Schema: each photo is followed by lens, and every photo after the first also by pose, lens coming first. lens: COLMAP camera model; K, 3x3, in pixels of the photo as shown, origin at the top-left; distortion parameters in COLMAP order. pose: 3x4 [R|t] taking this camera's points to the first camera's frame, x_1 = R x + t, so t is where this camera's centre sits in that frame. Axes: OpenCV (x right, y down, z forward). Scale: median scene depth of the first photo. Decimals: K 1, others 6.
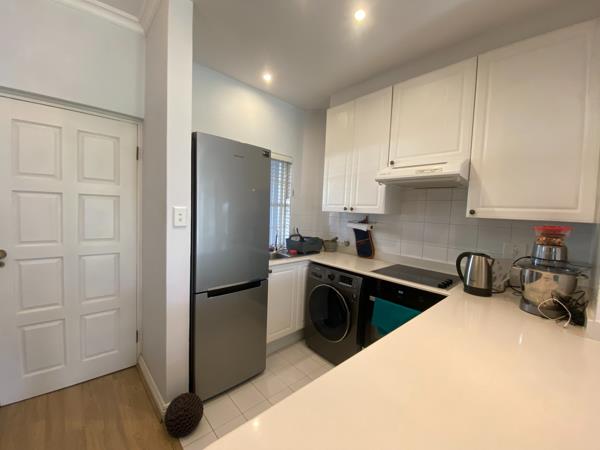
lens RADIAL K [[241.4, 0, 301.1], [0, 241.4, 224.8], [0, 0, 1]] dist [0.029161, -0.025825]
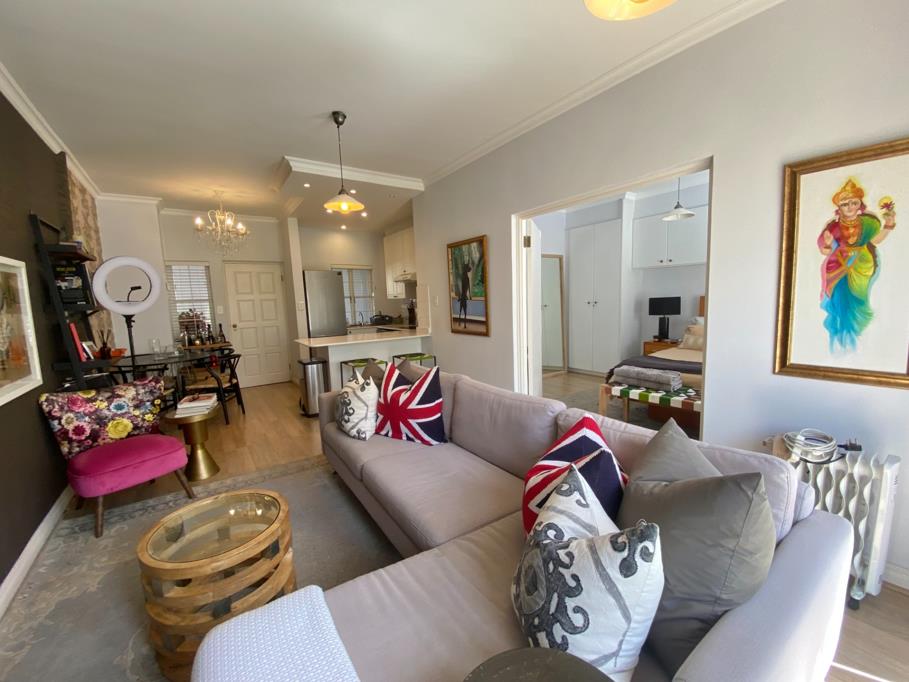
lens RADIAL K [[365.7, 0, 456.2], [0, 365.7, 340.6], [0, 0, 1]] dist [0.029161, -0.025825]
pose [[0.987837, -0.056810, -0.144743, 1.197270], [0.064149, 0.996854, 0.046551, 0.183936], [0.141643, -0.055270, 0.988374, -1.879655]]
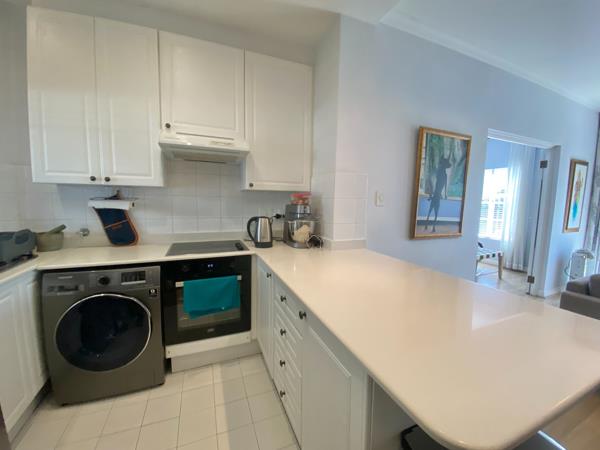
lens RADIAL K [[241.4, 0, 301.1], [0, 241.4, 224.8], [0, 0, 1]] dist [0.029161, -0.025825]
pose [[0.335638, -0.133666, 0.932459, -0.283886], [0.054879, 0.990975, 0.122301, 0.009498], [-0.940391, 0.010123, 0.339944, 0.247659]]
